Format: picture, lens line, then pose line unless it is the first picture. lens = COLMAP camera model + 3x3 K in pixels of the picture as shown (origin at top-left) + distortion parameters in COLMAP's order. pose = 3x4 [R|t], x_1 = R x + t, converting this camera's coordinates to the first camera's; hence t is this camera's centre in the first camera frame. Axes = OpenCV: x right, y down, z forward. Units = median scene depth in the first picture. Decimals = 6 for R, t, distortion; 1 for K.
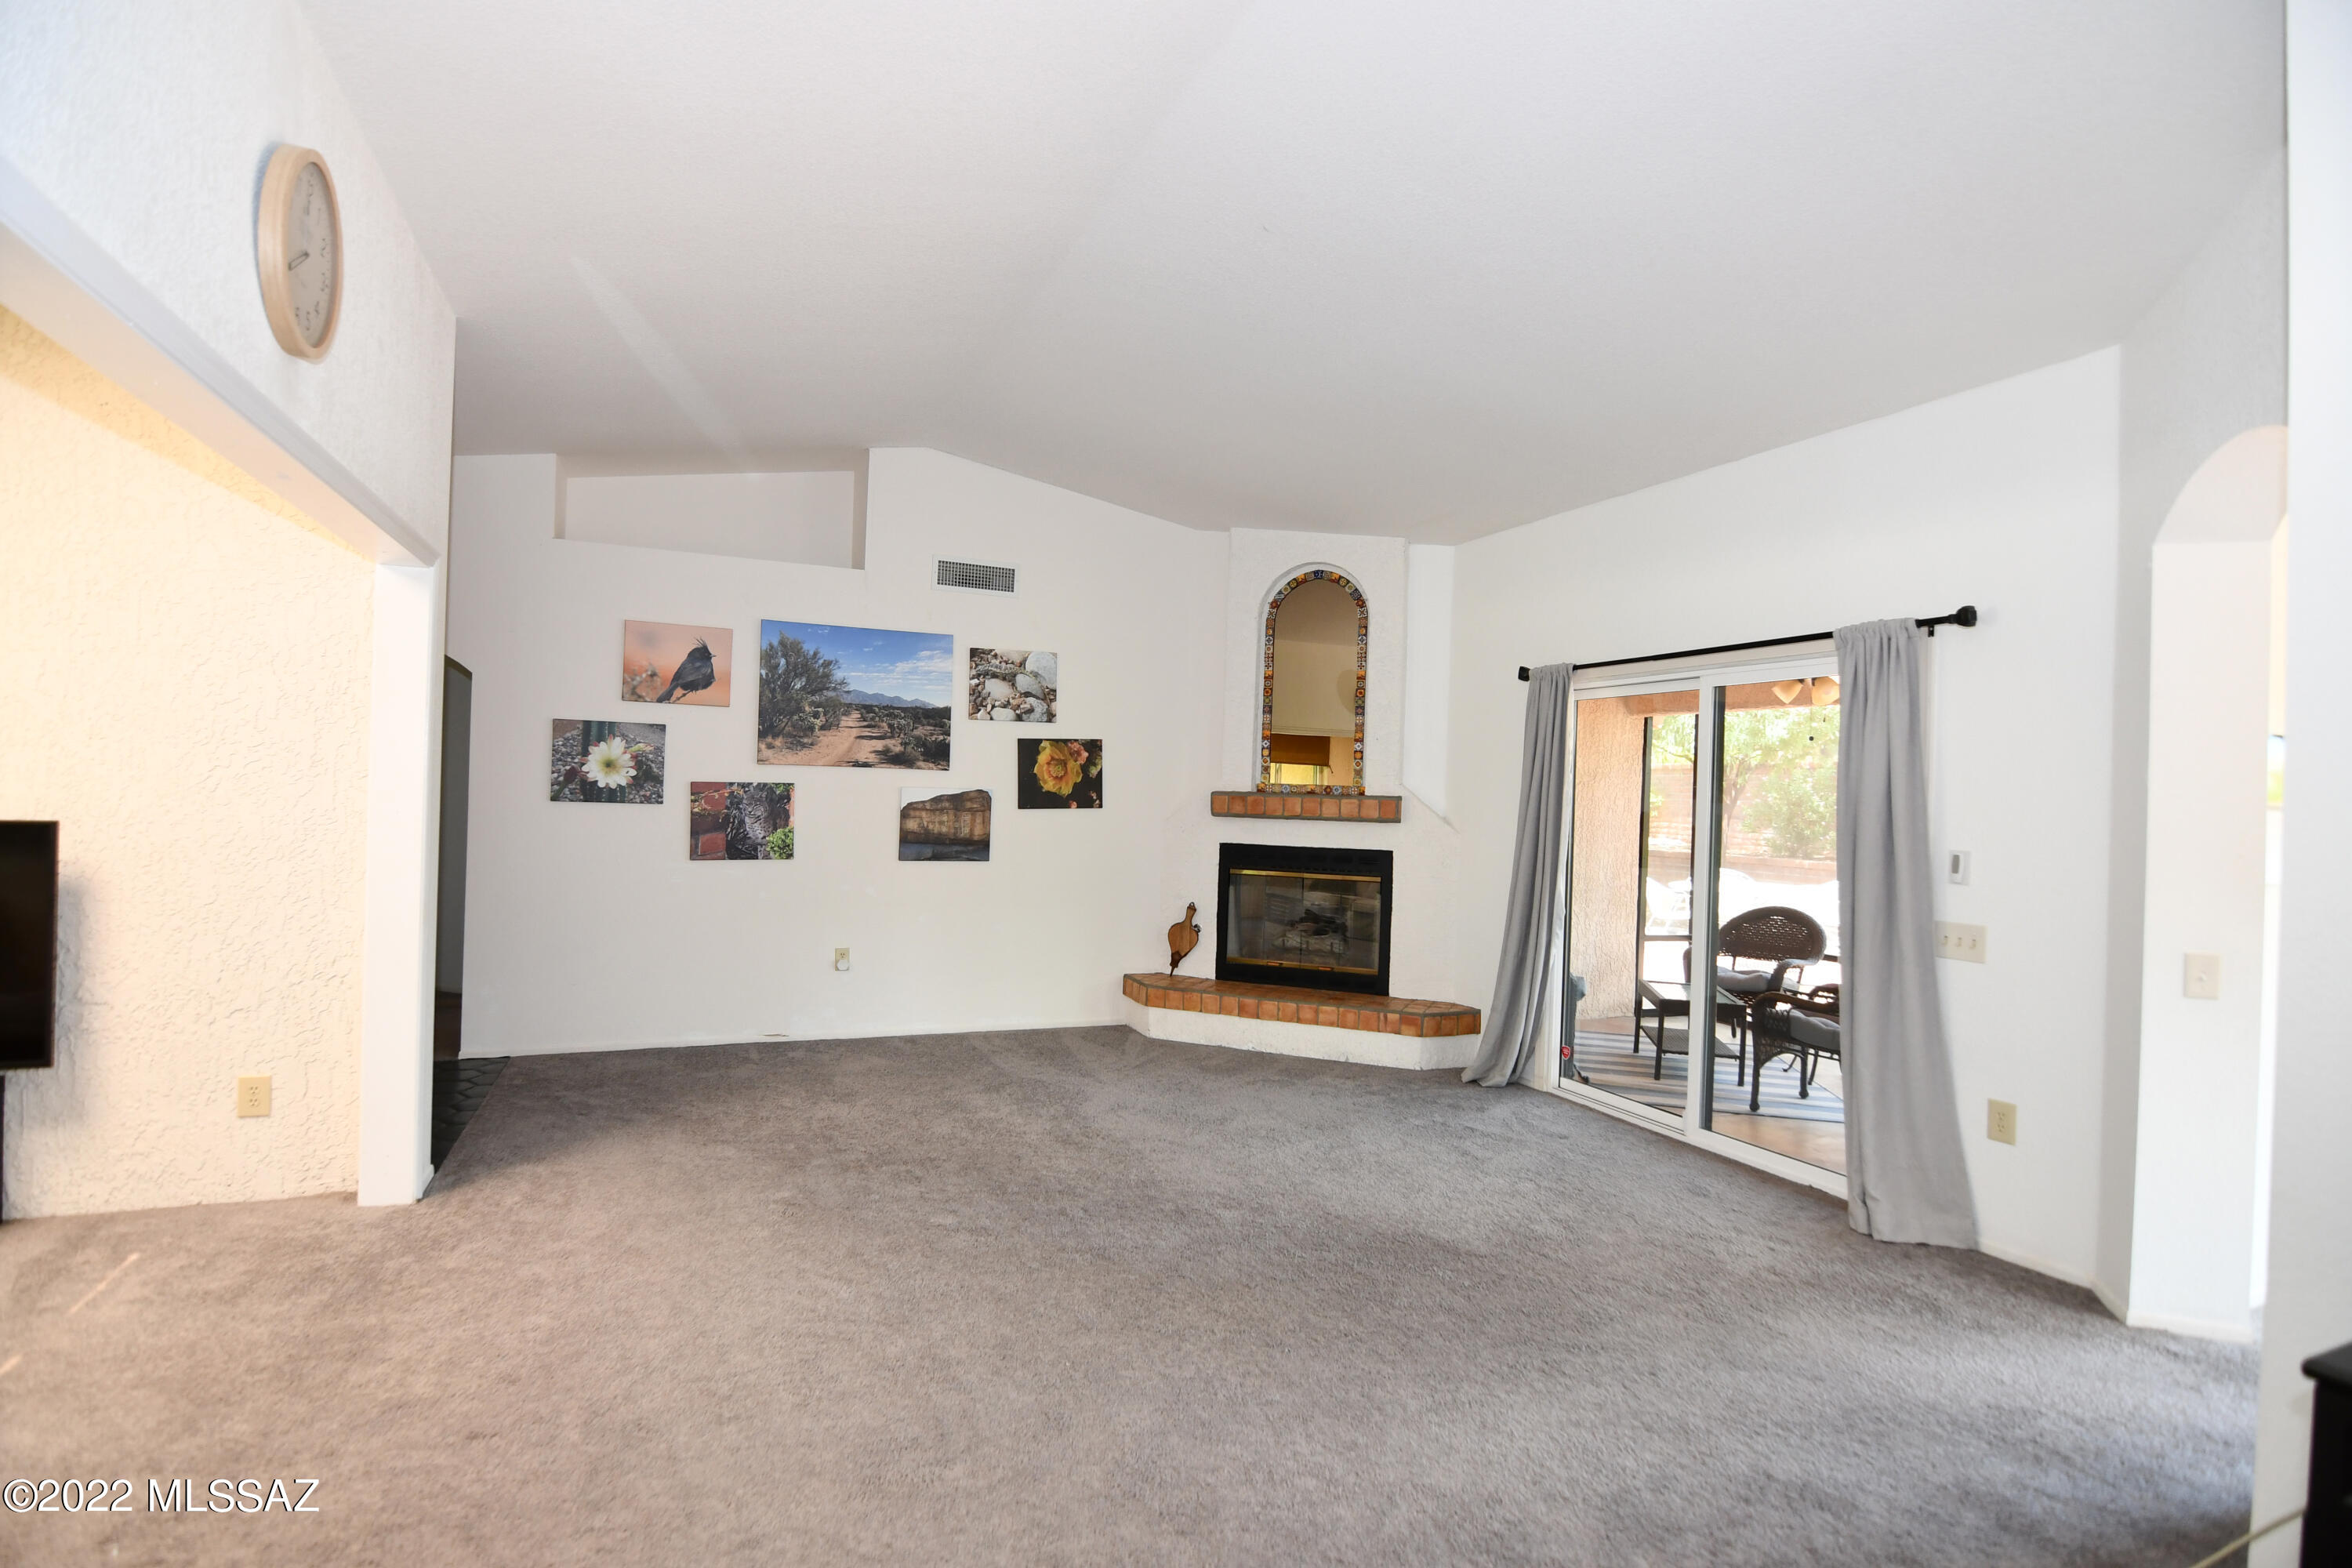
lens RADIAL K [[1142.3, 0, 1174.1], [0, 1142.3, 787.6], [0, 0, 1]] dist [-0.010763, -0.007967]
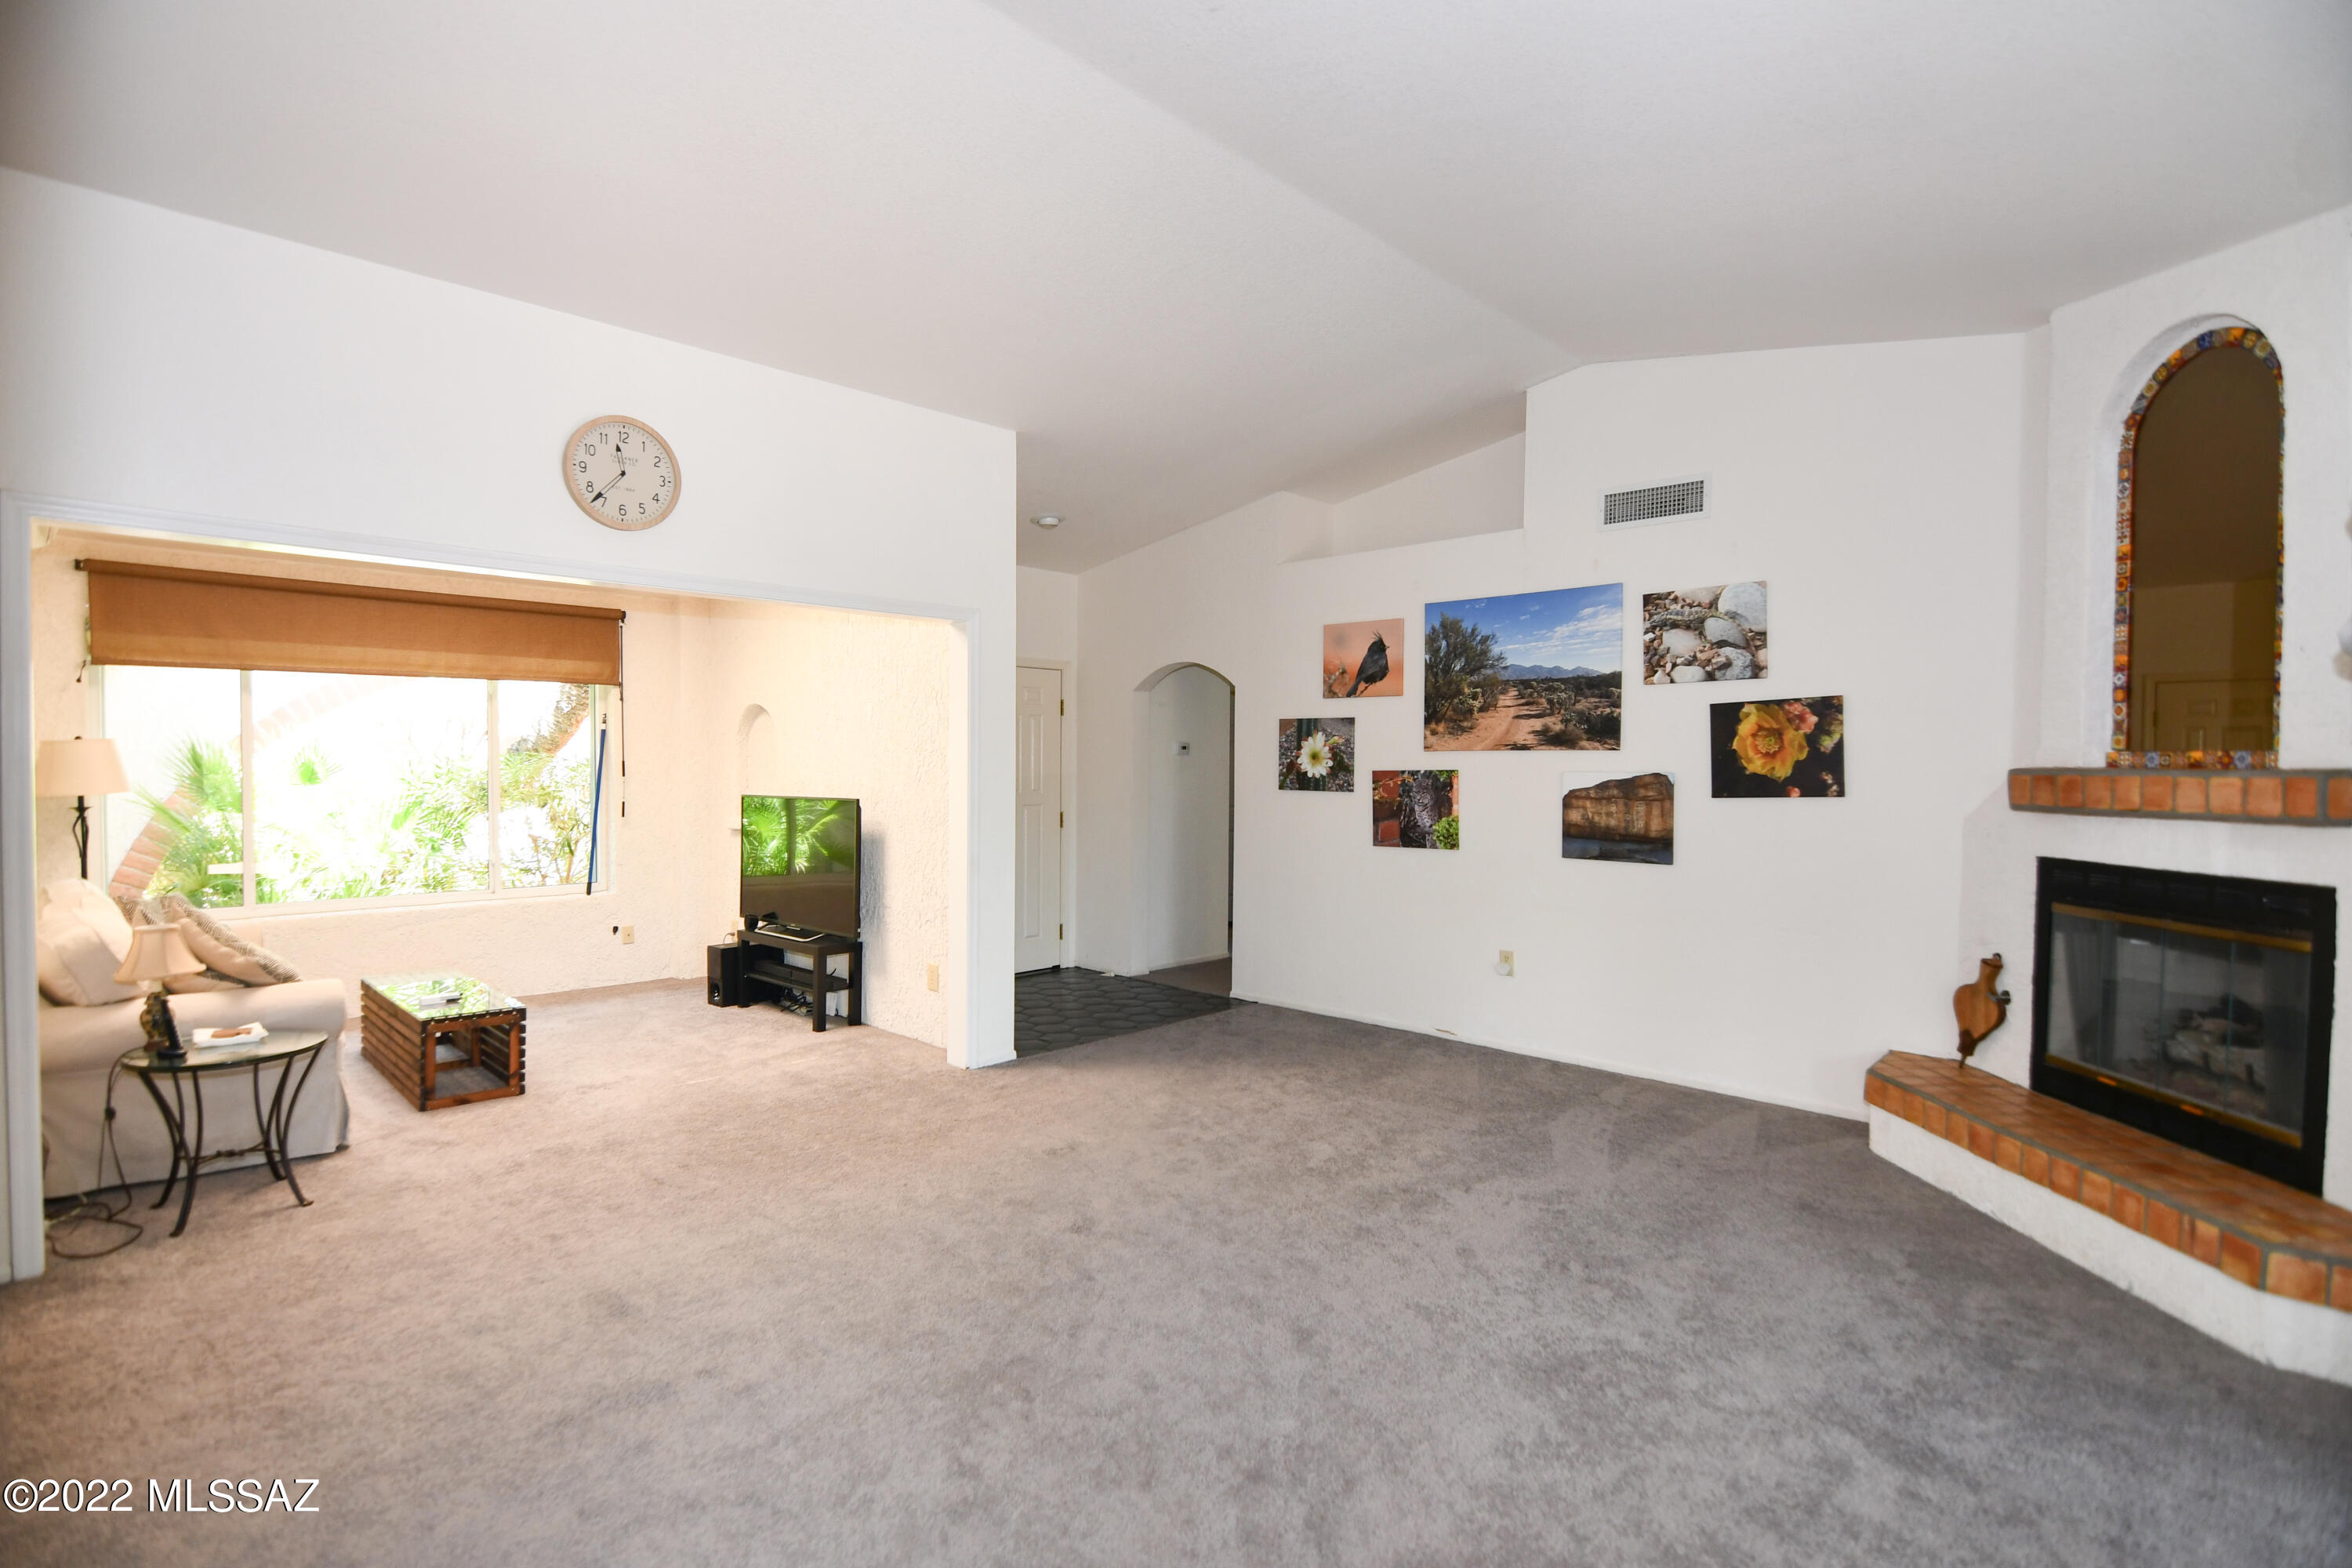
lens RADIAL K [[1142.3, 0, 1159.0], [0, 1142.3, 788.1], [0, 0, 1]] dist [-0.010763, -0.007967]
pose [[0.381808, -0.008332, -0.924204, 0.439213], [0.008234, 0.999950, -0.005614, 0.014248], [0.924205, -0.005466, 0.381857, 0.397919]]
